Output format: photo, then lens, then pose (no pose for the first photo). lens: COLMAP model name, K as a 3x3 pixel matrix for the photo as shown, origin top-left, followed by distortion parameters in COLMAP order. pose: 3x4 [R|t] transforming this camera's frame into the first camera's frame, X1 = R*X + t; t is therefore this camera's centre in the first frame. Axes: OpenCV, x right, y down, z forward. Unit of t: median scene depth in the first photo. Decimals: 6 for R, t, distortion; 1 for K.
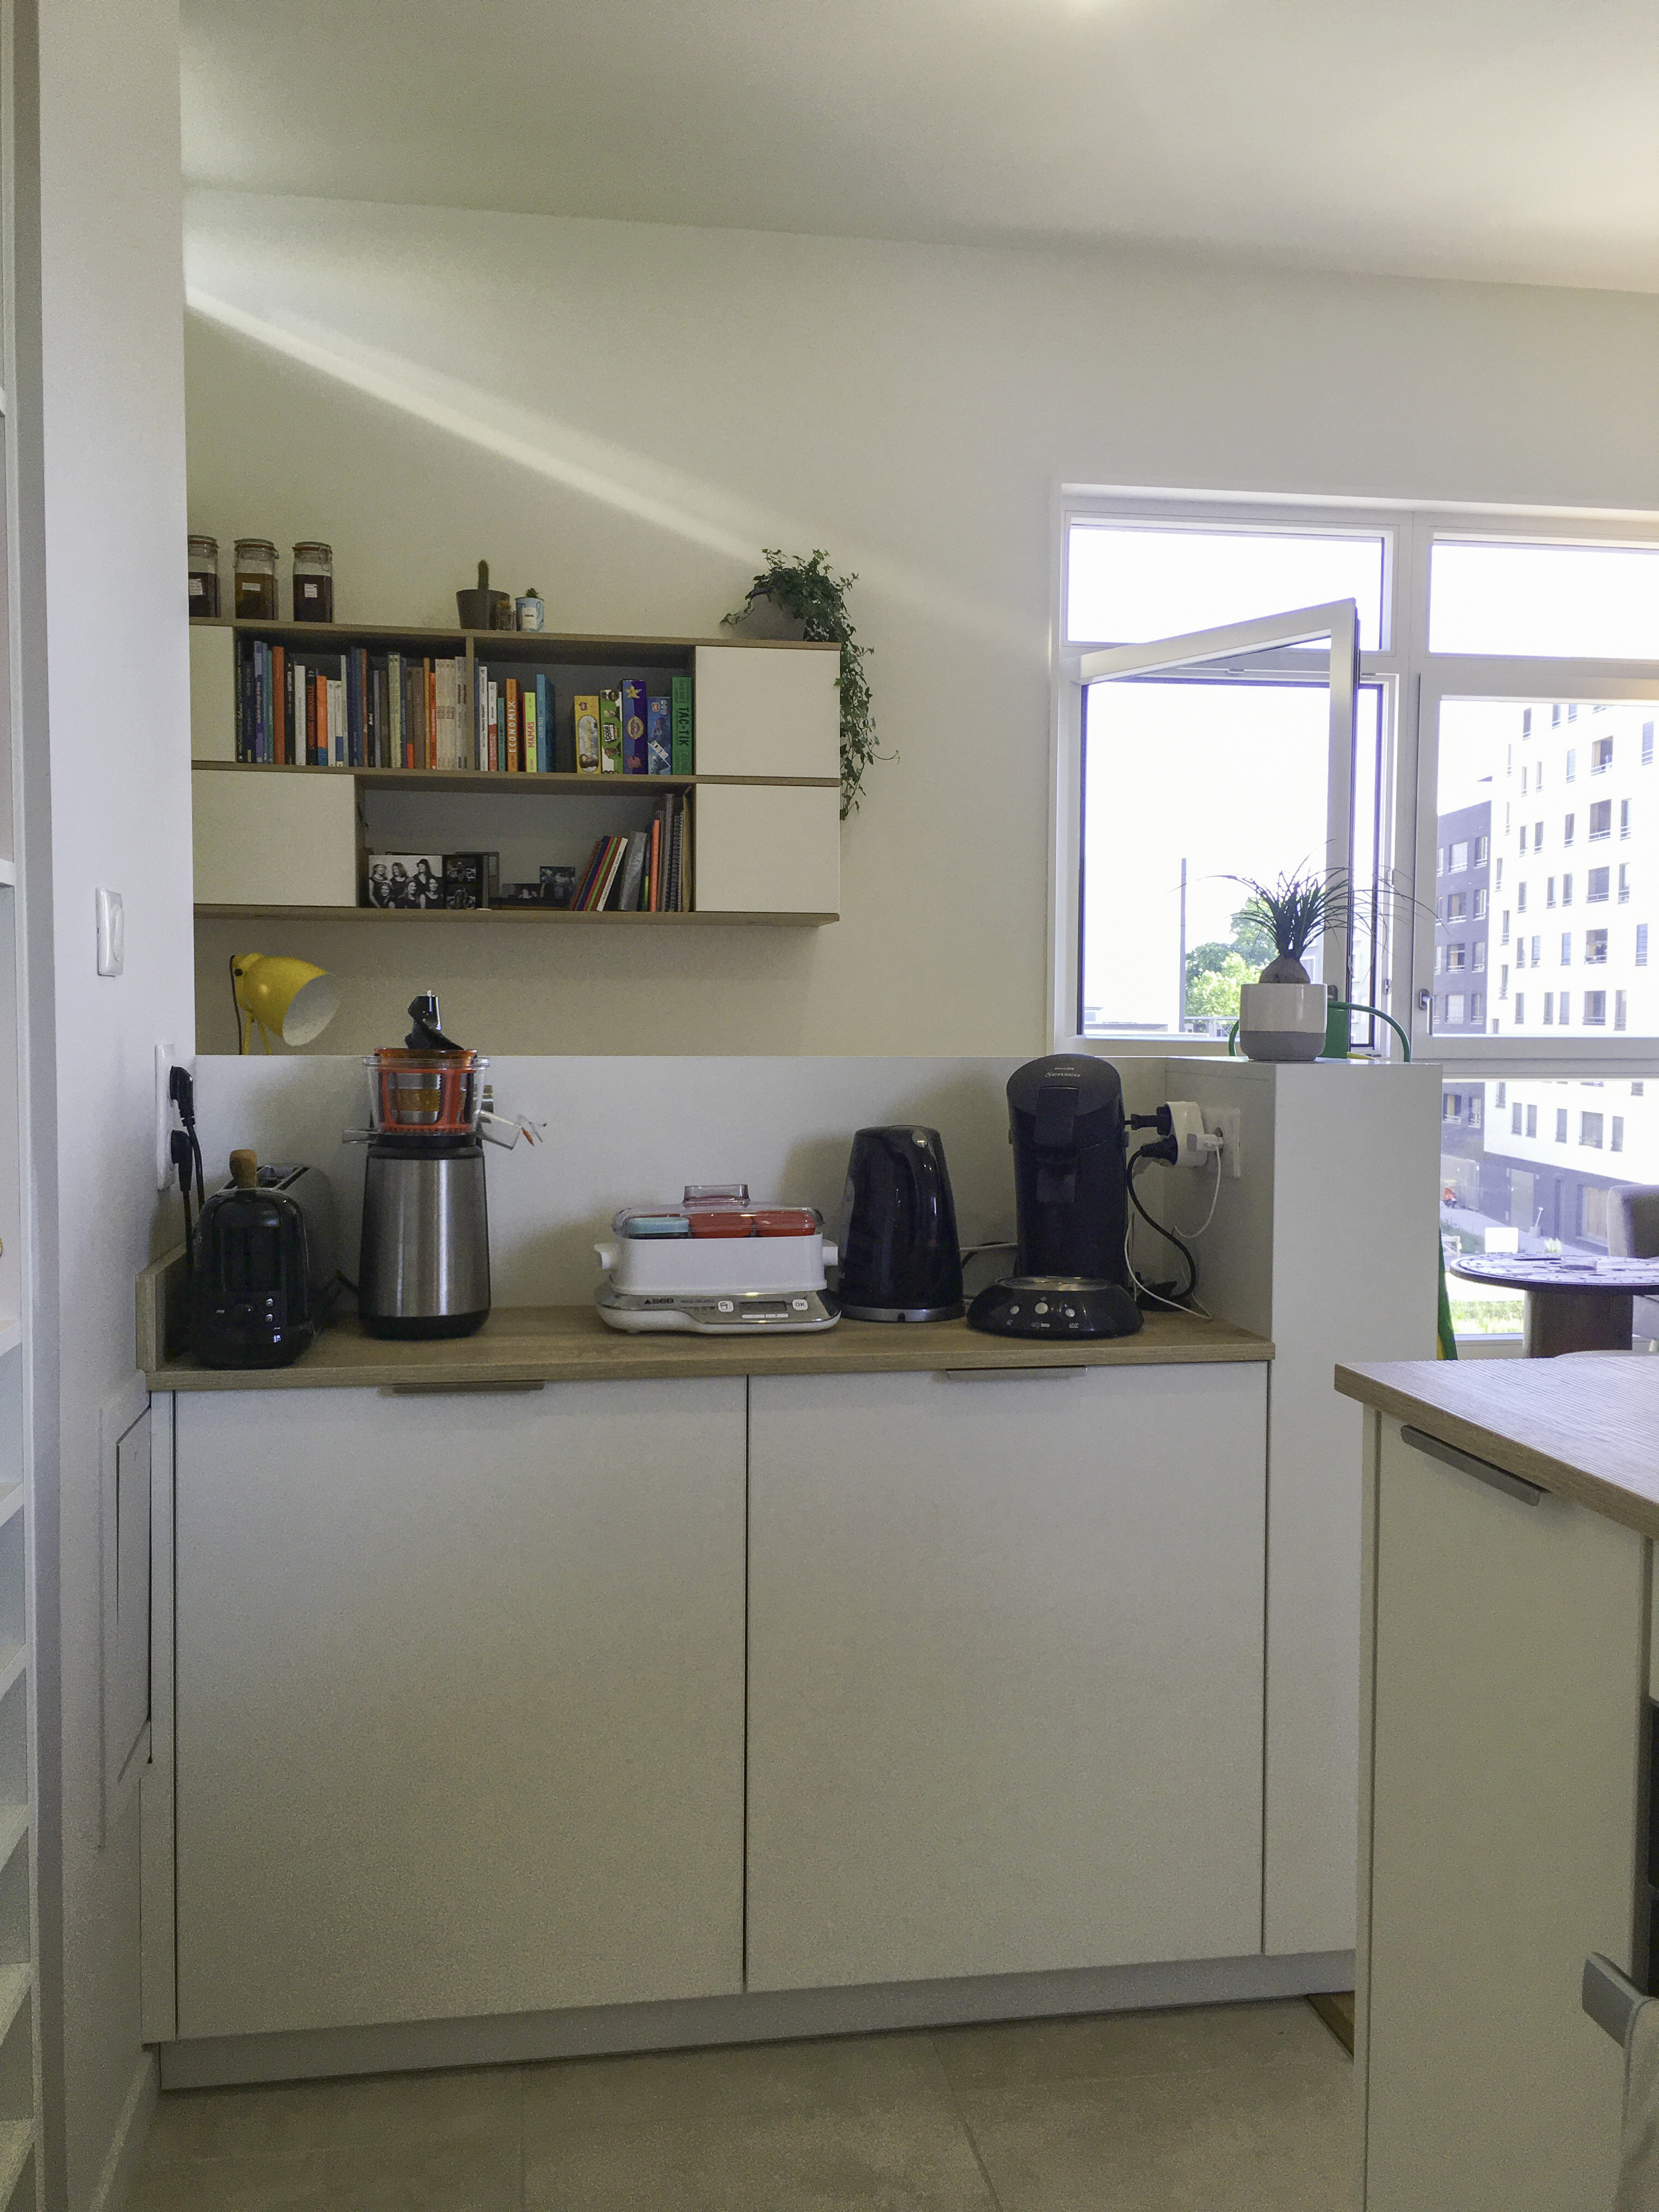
lens RADIAL K [[1909.4, 0, 829.5], [0, 1909.4, 1106.0], [0, 0, 1]] dist [0.101469, 0.000988]
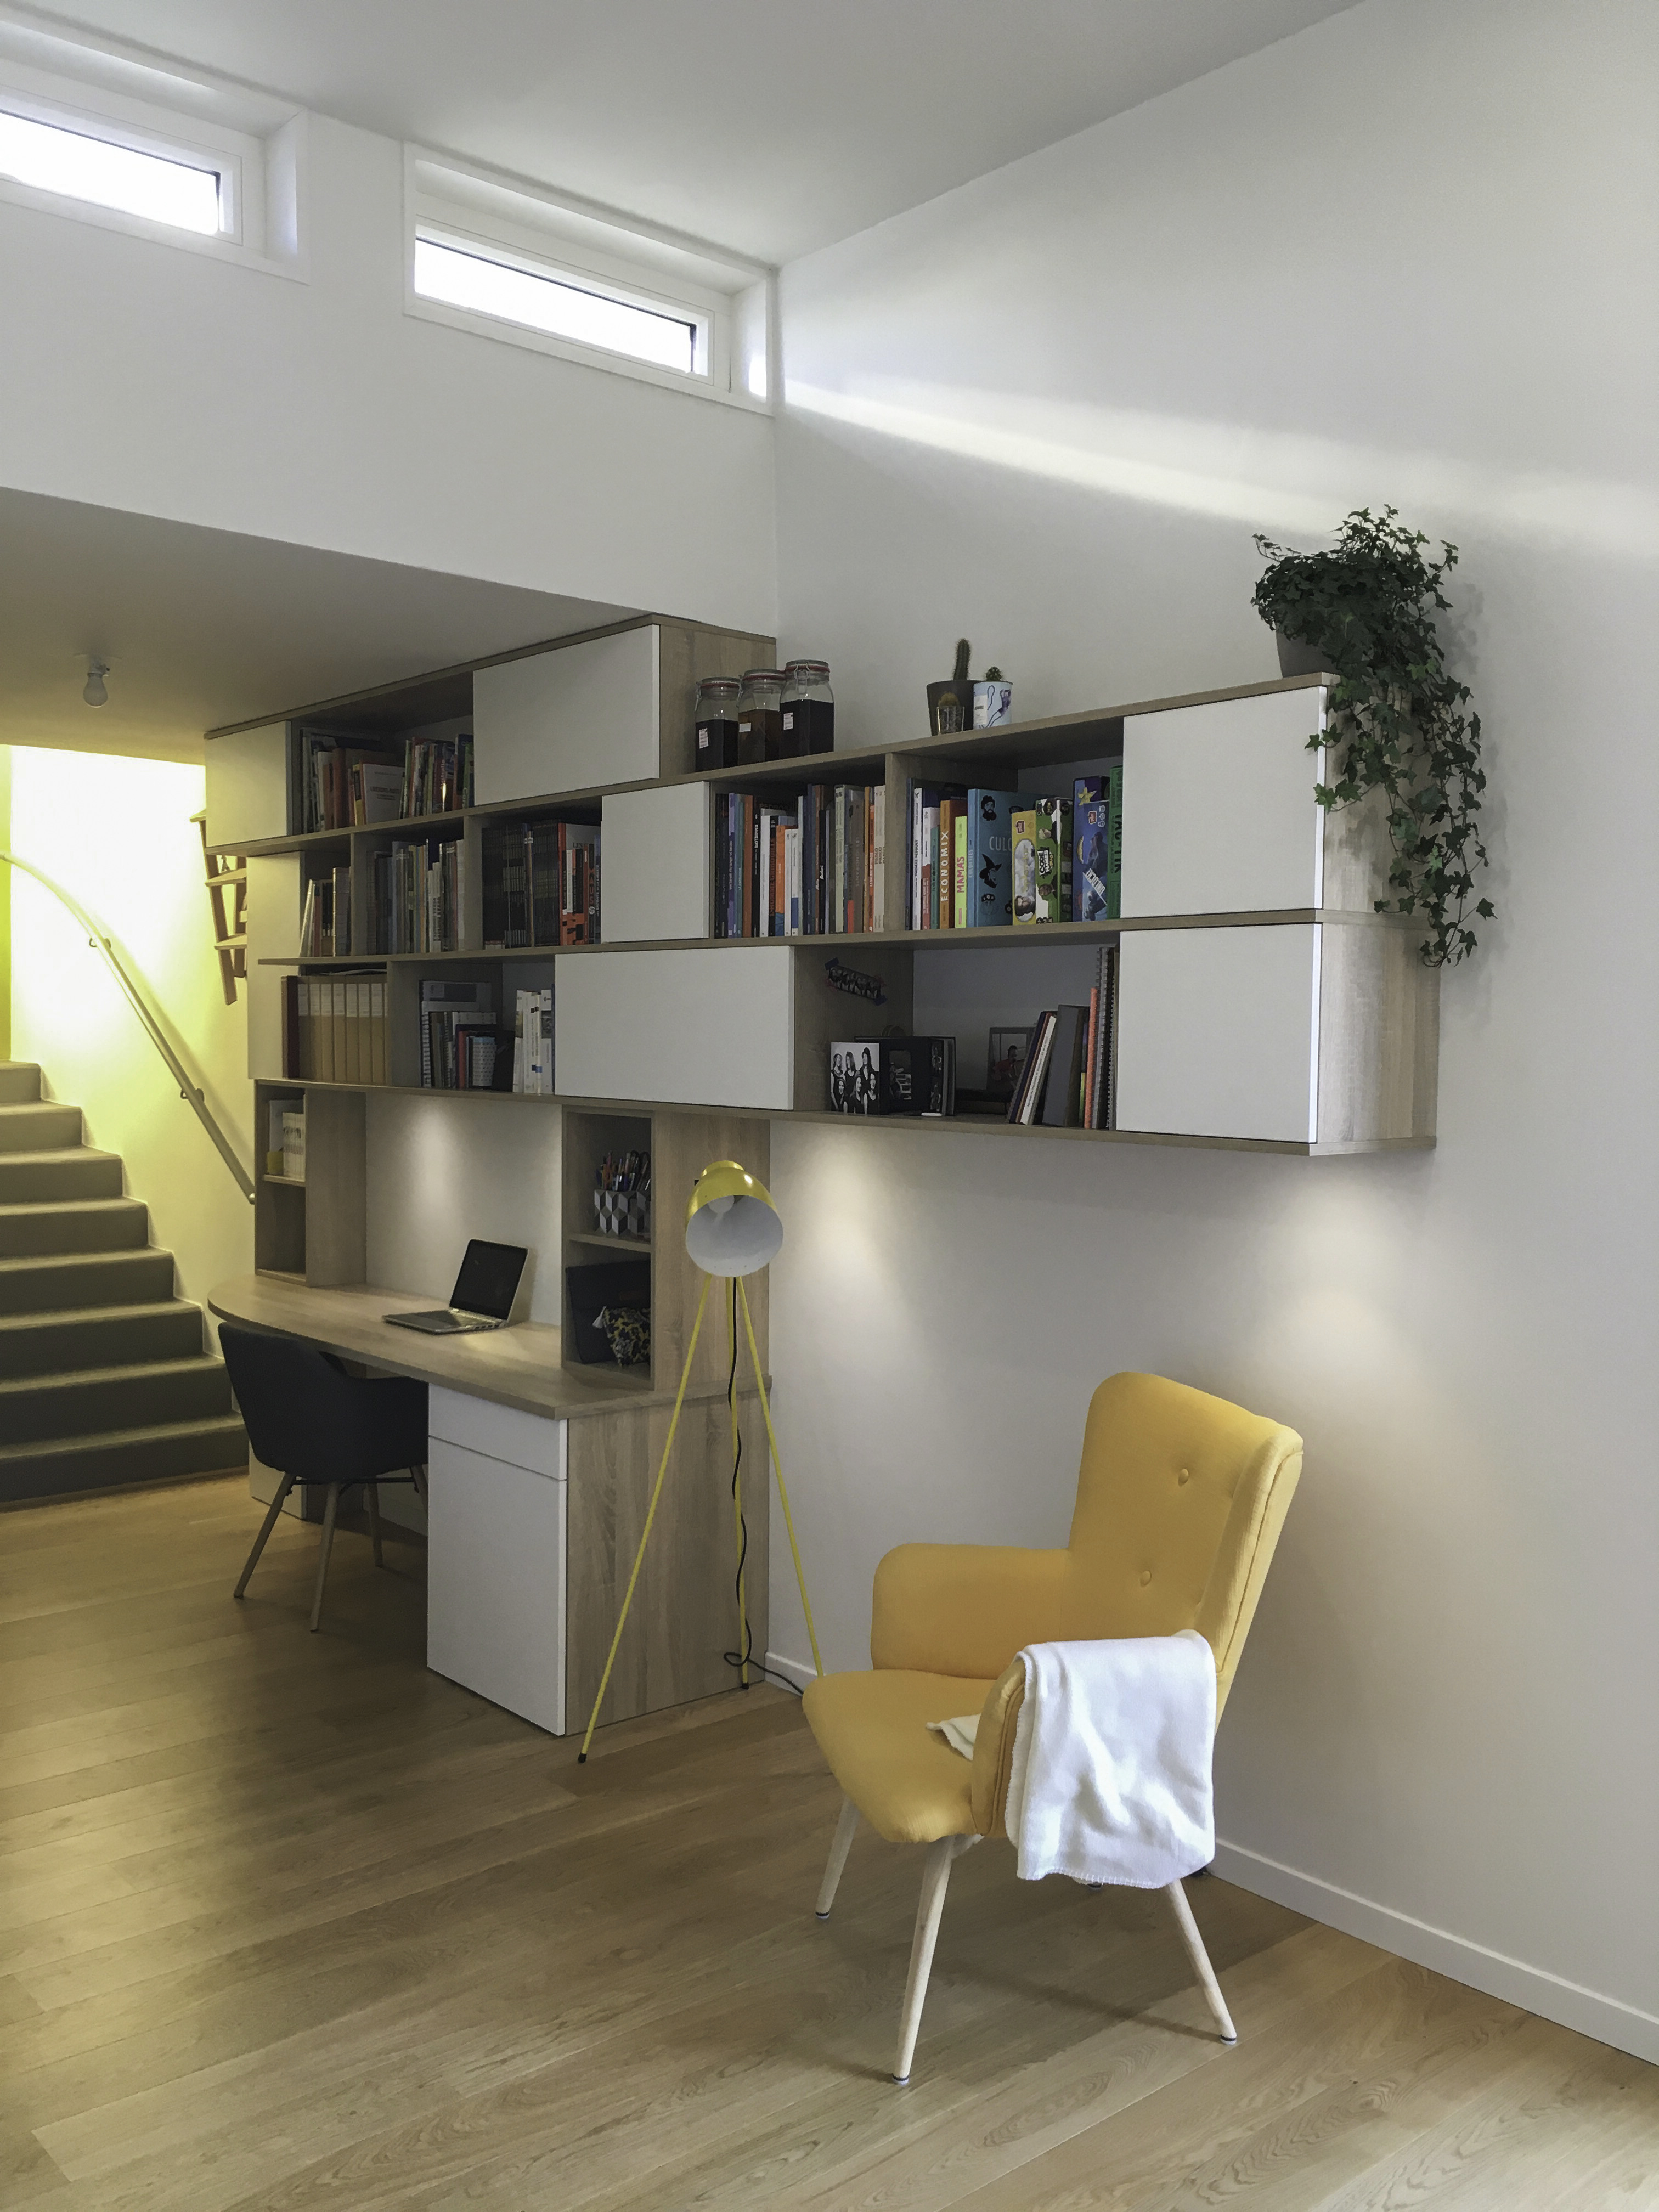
lens RADIAL K [[1909.4, 0, 829.5], [0, 1909.4, 1106.0], [0, 0, 1]] dist [0.101469, 0.000988]
pose [[0.523094, 0.039781, -0.851346, 0.427535], [-0.046850, 0.998742, 0.017882, -0.118143], [0.850986, 0.030532, 0.524299, 0.589279]]
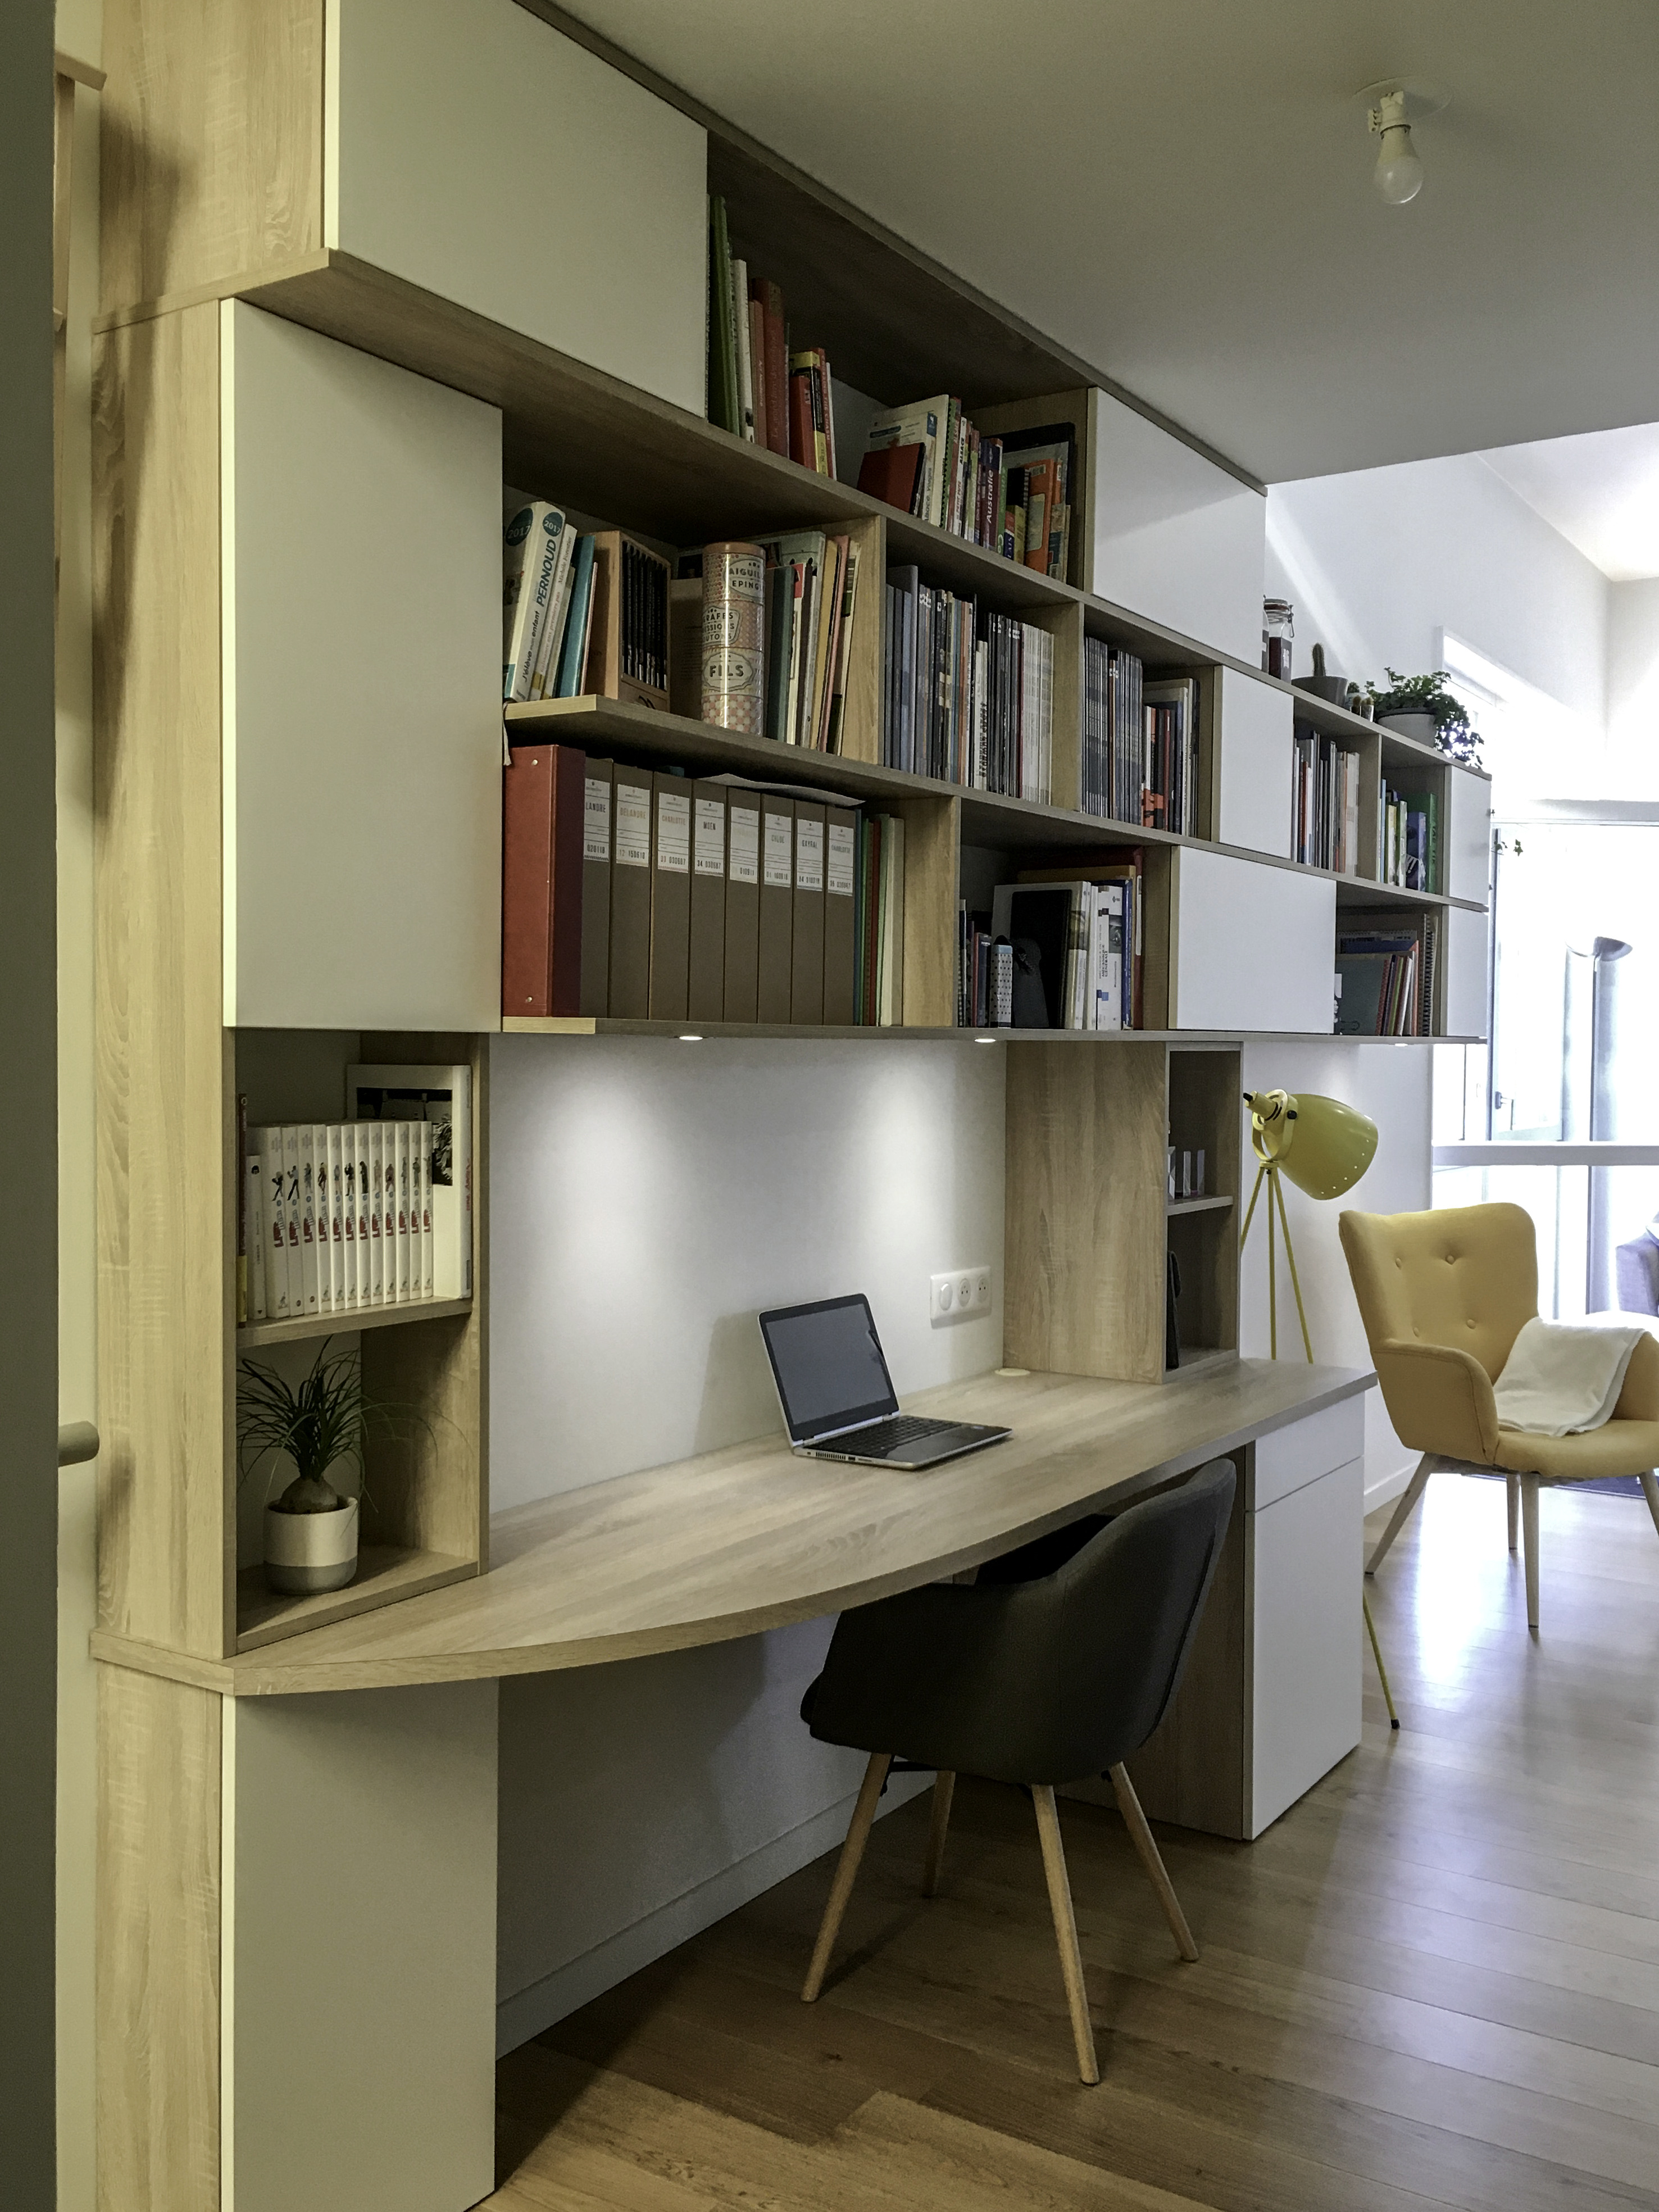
lens RADIAL K [[1909.3, 0, 829.5], [0, 1909.3, 1106.0], [0, 0, 1]] dist [0.101469, 0.000988]
pose [[0.684542, -0.018946, 0.728728, -1.007984], [0.028113, 0.999605, -0.000420, -0.076310], [-0.728432, 0.020774, 0.684803, 0.569884]]
